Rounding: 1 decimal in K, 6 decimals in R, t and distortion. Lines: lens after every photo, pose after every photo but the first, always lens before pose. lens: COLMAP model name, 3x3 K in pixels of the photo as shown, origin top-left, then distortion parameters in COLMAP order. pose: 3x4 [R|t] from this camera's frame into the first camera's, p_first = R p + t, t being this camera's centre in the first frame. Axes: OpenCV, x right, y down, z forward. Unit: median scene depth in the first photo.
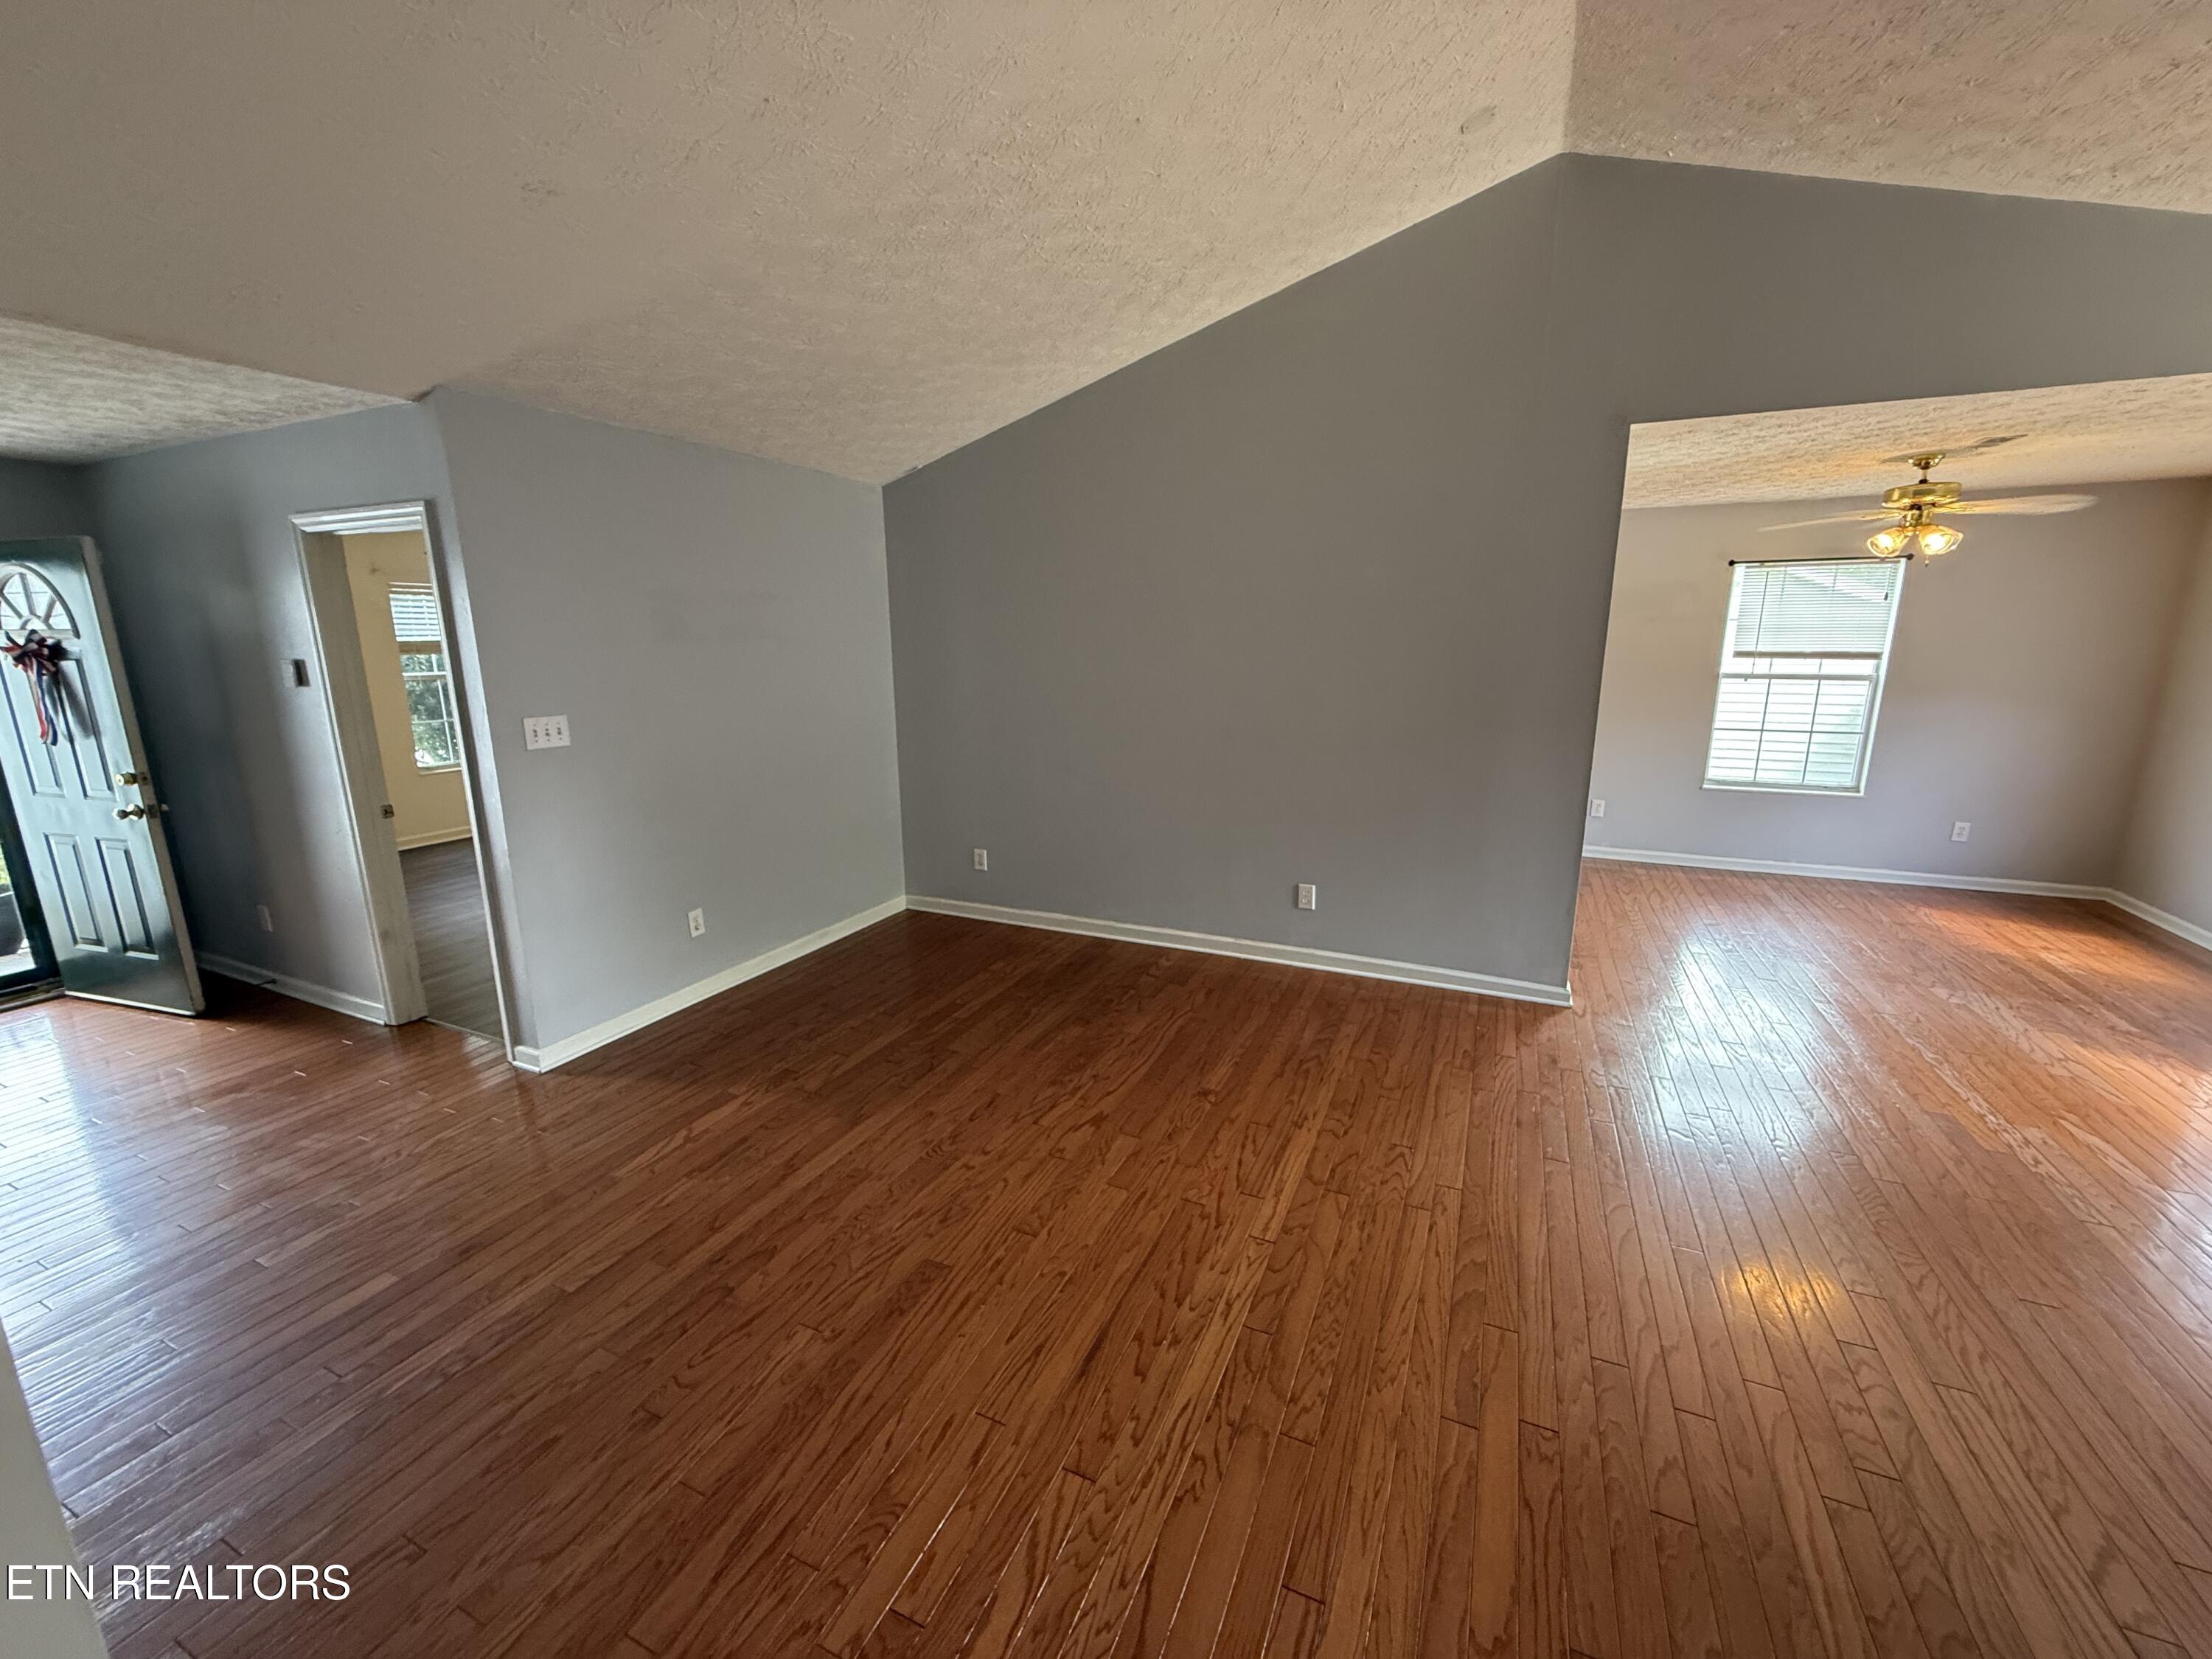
lens RADIAL K [[883.6, 0, 1102.4], [0, 883.6, 824.0], [0, 0, 1]] dist [0.000210, -0.000014]
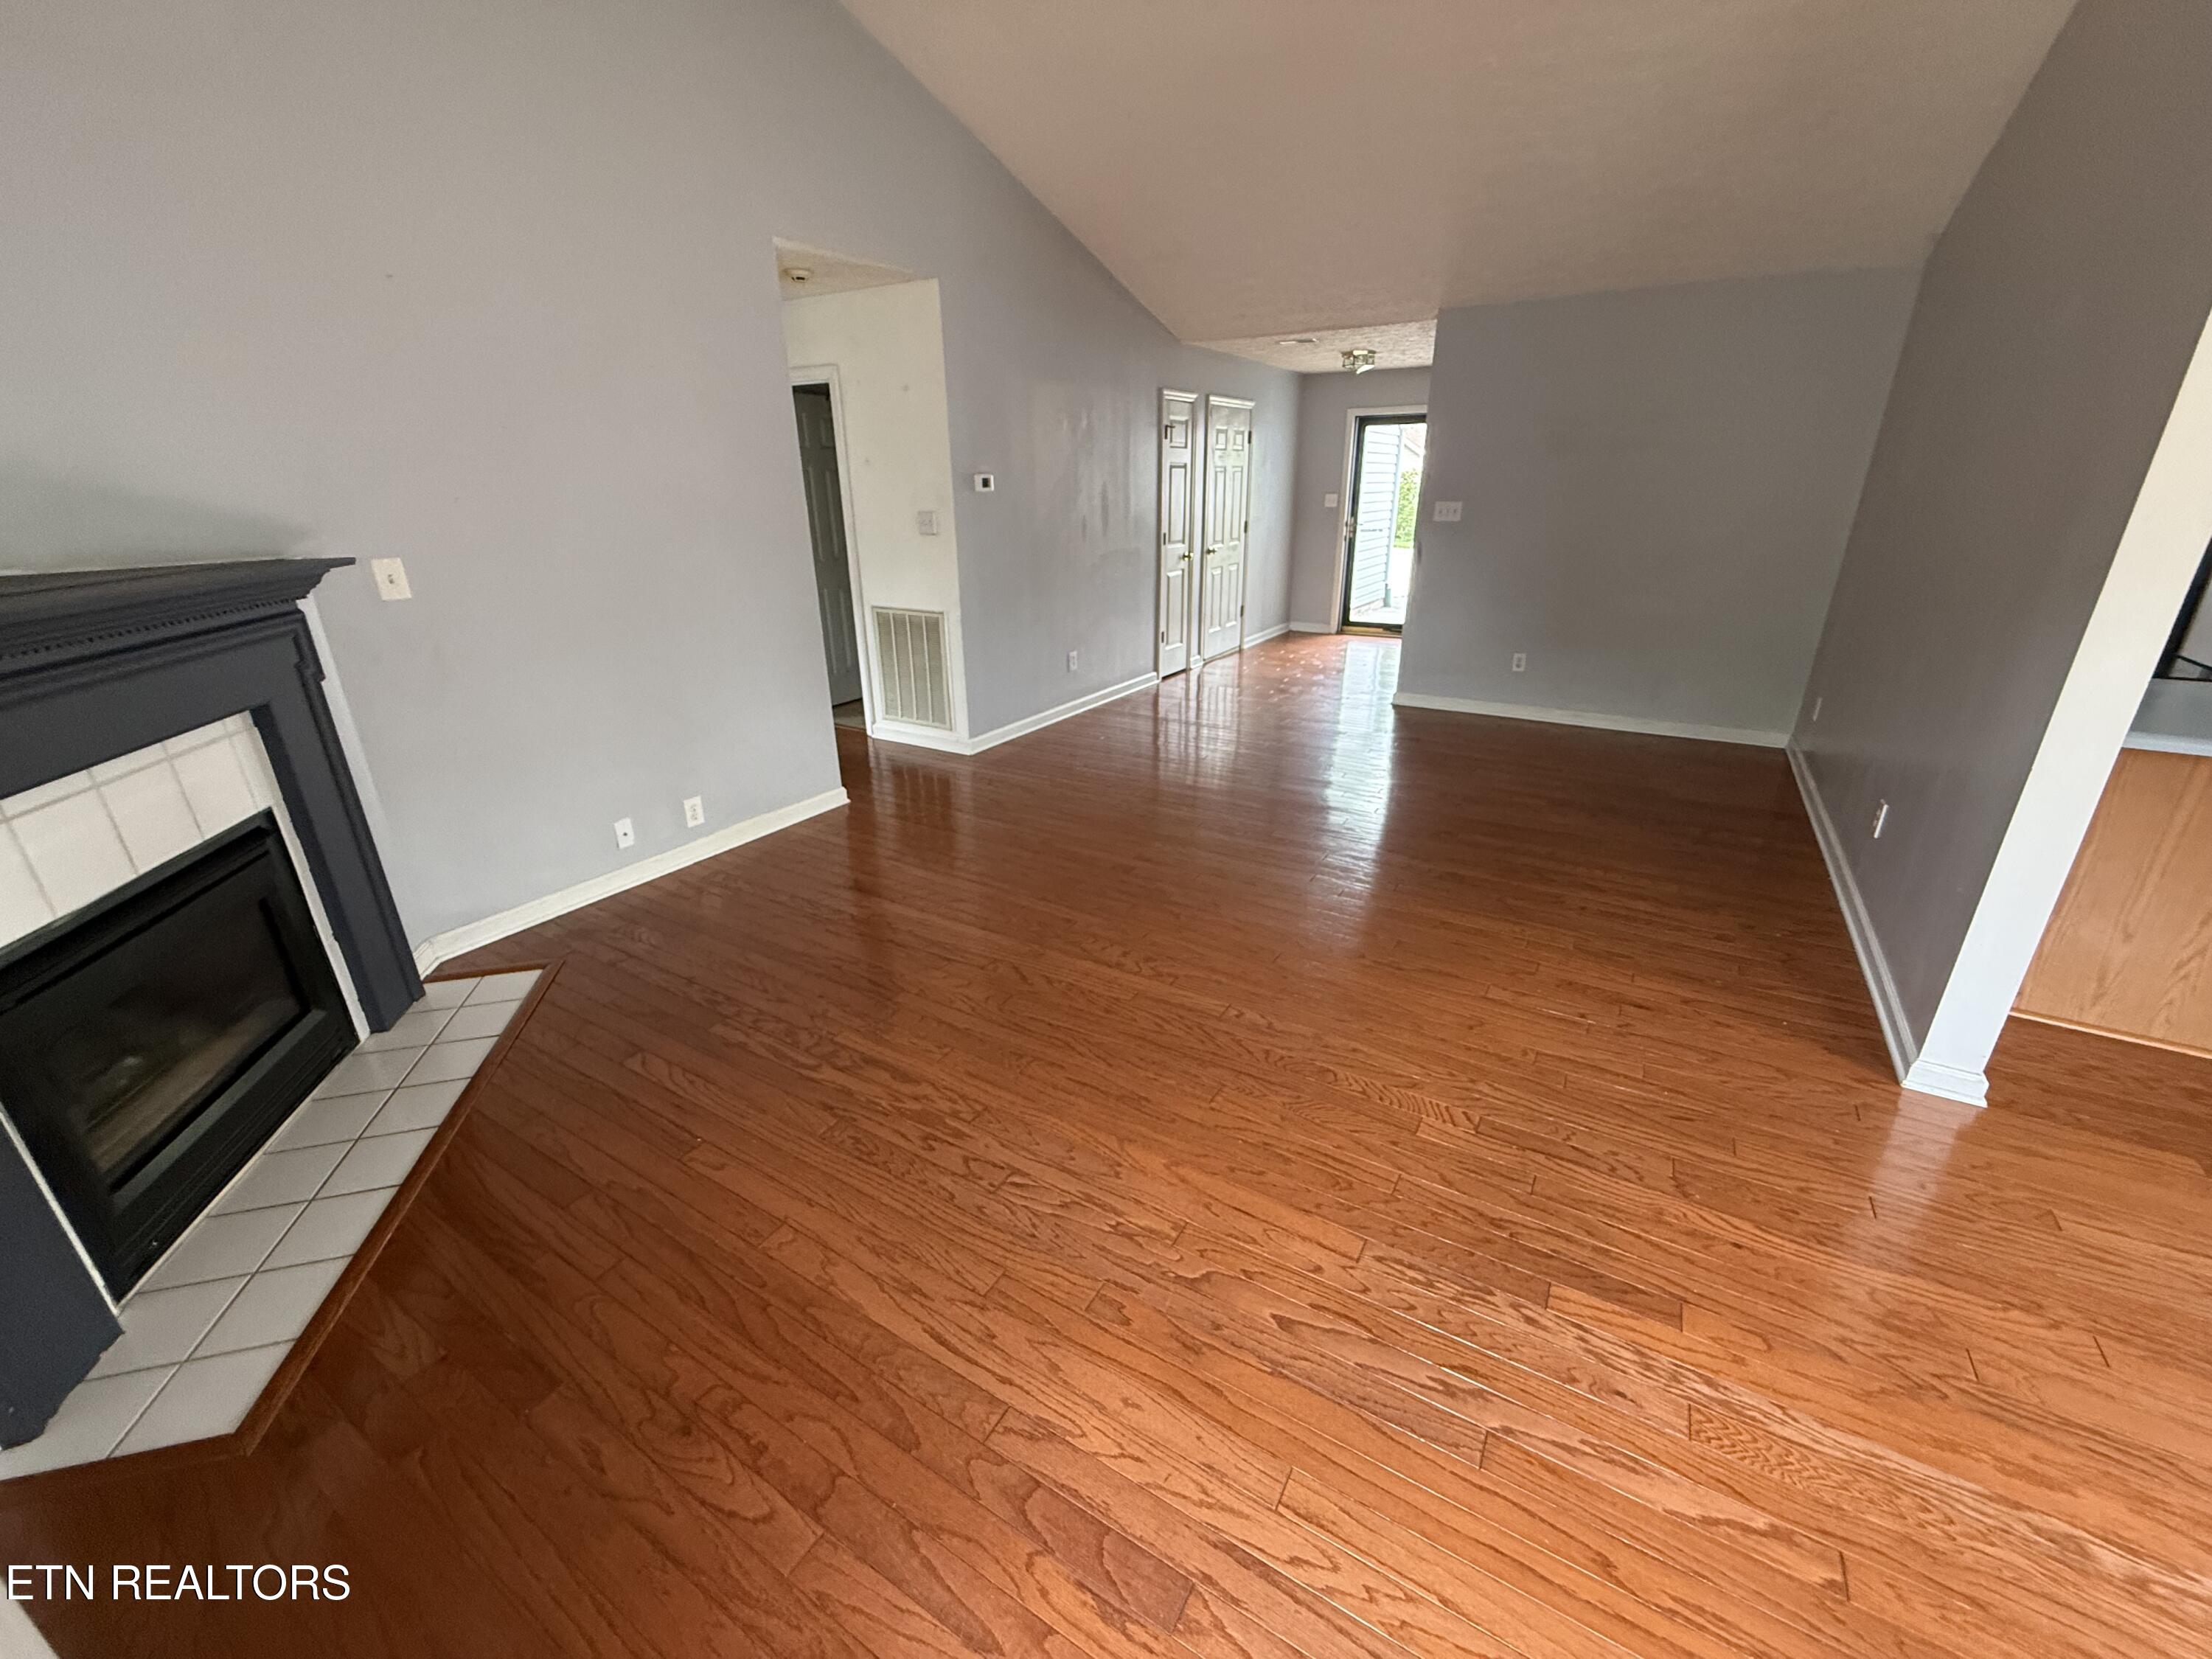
lens RADIAL K [[883.6, 0, 1102.4], [0, 883.6, 824.0], [0, 0, 1]] dist [0.000210, -0.000014]
pose [[-0.121424, 0.365445, -0.922879, 1.291682], [-0.203129, 0.900933, 0.383481, -0.079980], [0.971594, 0.234027, -0.035162, 0.560145]]
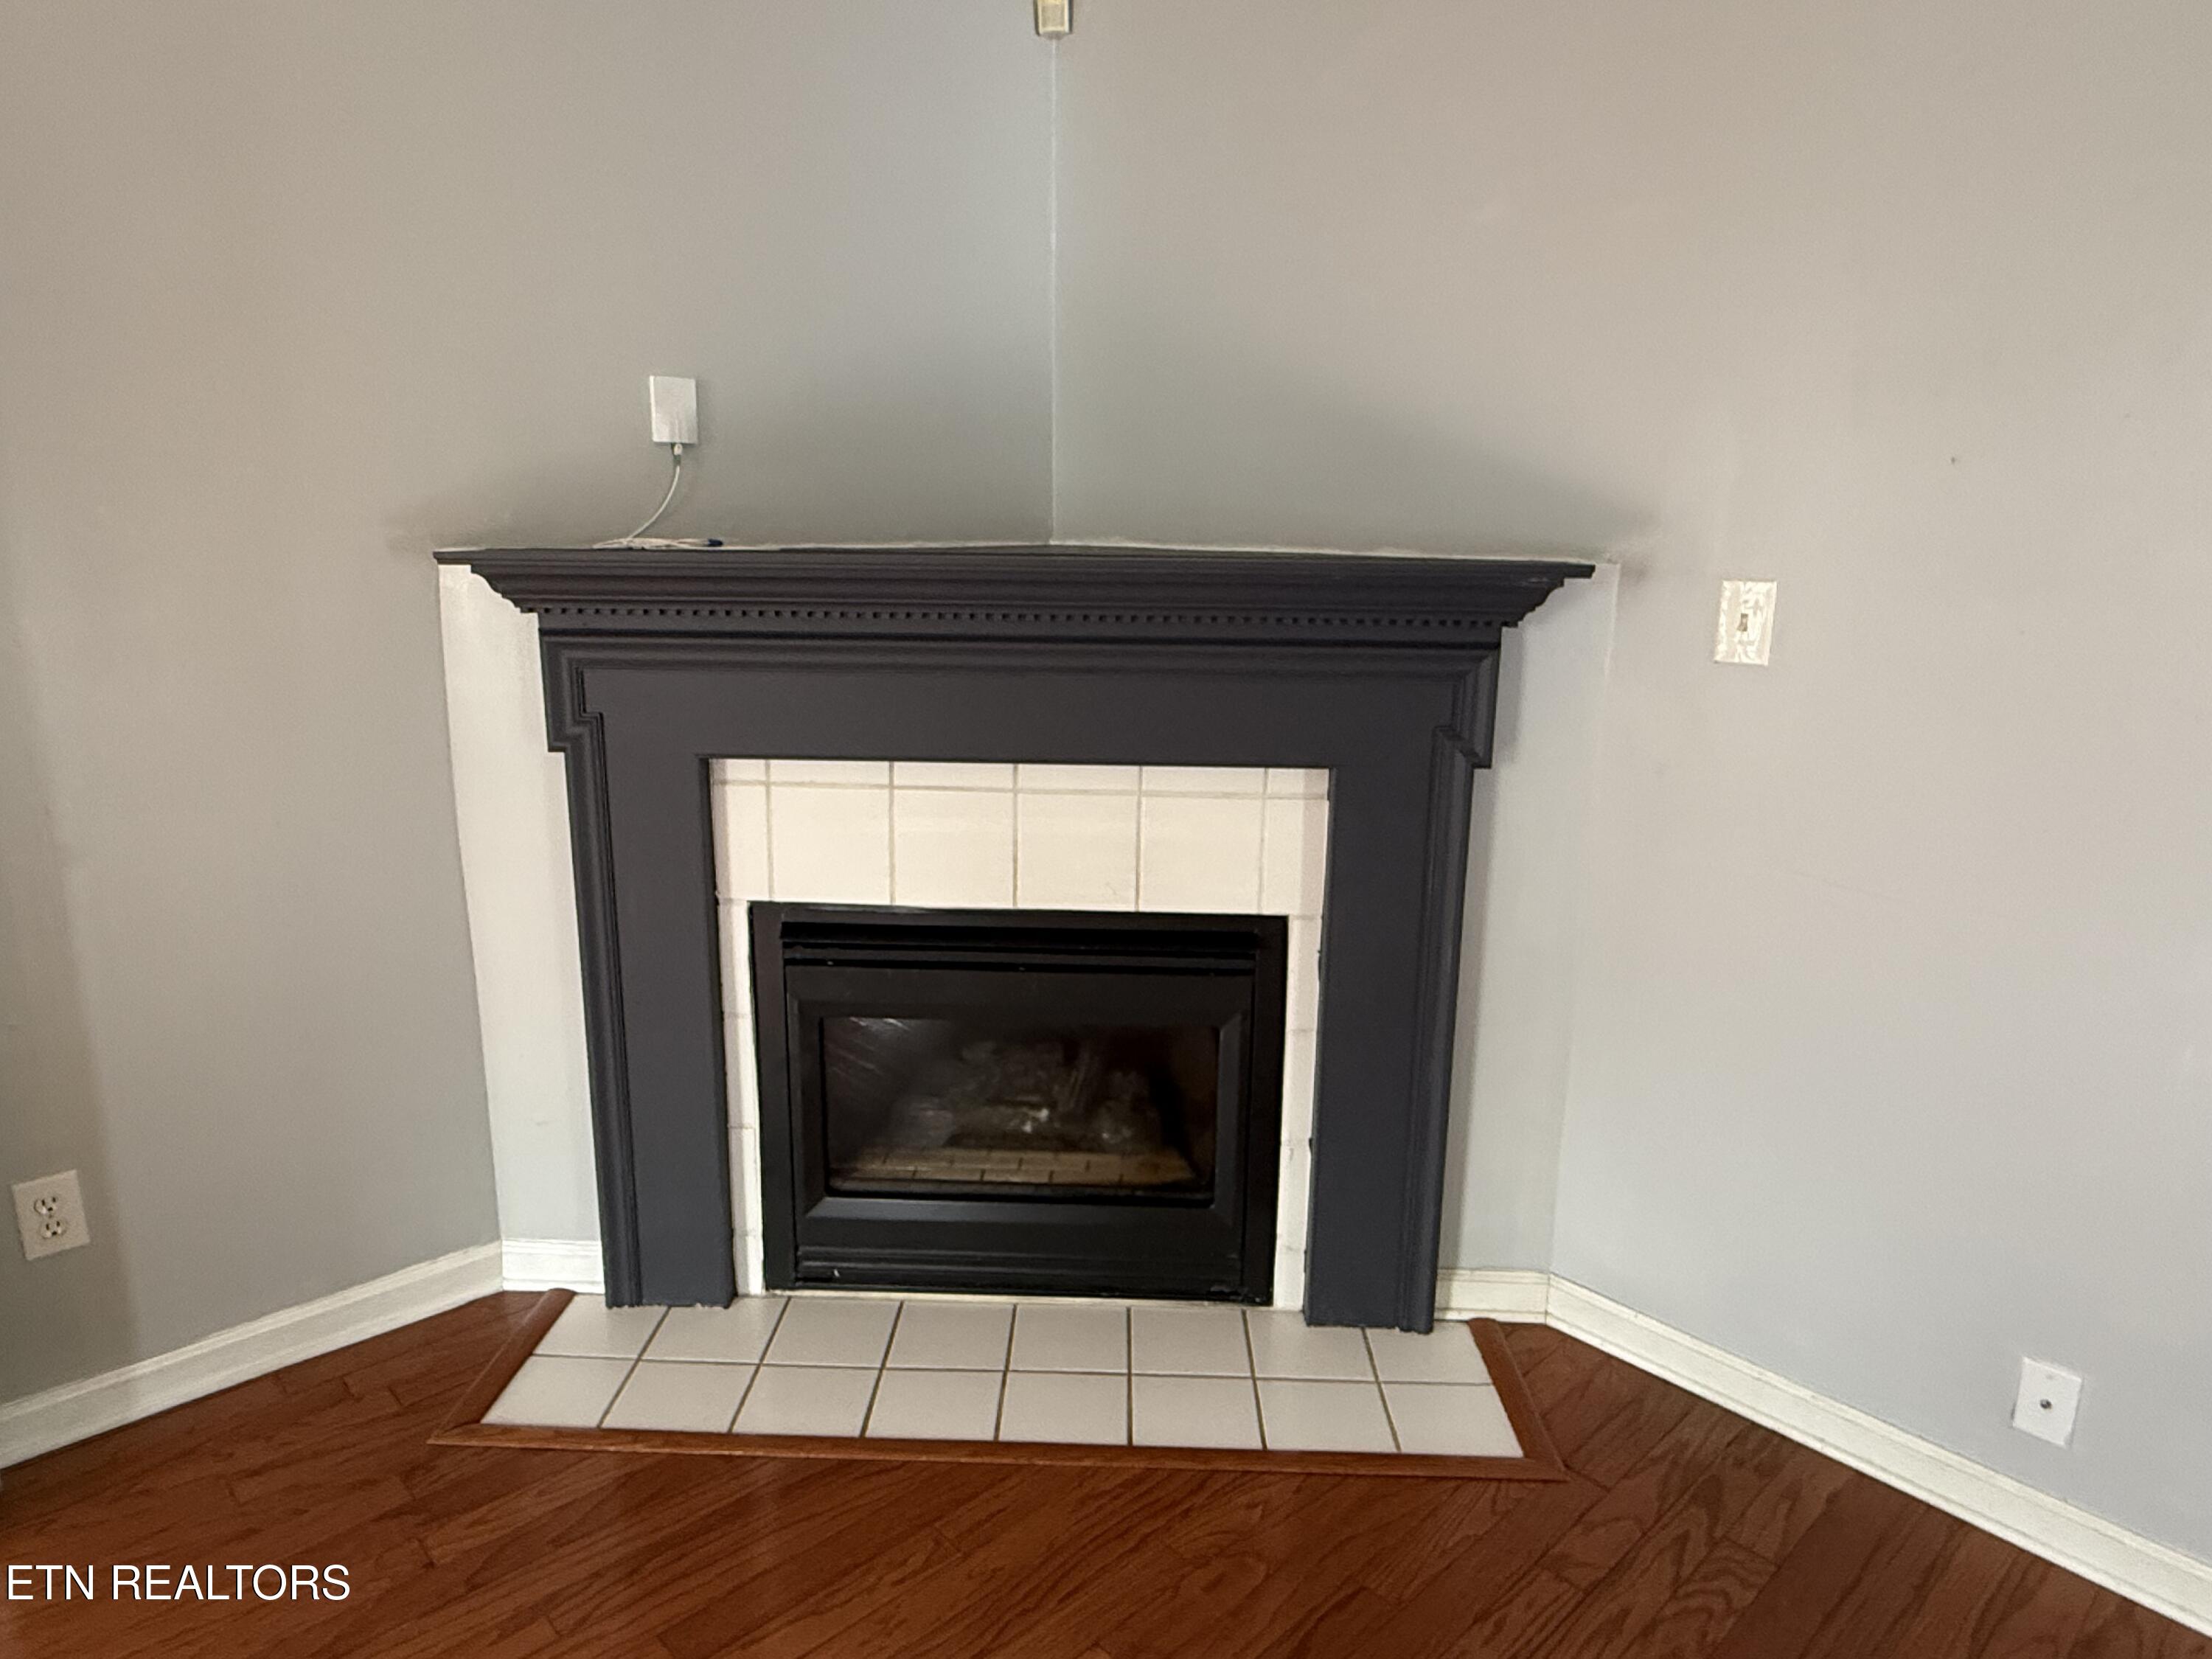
lens RADIAL K [[1370.1, 0, 1093.2], [0, 1370.1, 825.1], [0, 0, 1]] dist [0.001355, -0.000384]
pose [[-0.921942, -0.090295, 0.376656, 0.556220], [0.079277, 0.907871, 0.411687, -0.027815], [-0.379128, 0.409412, -0.829846, 0.491324]]
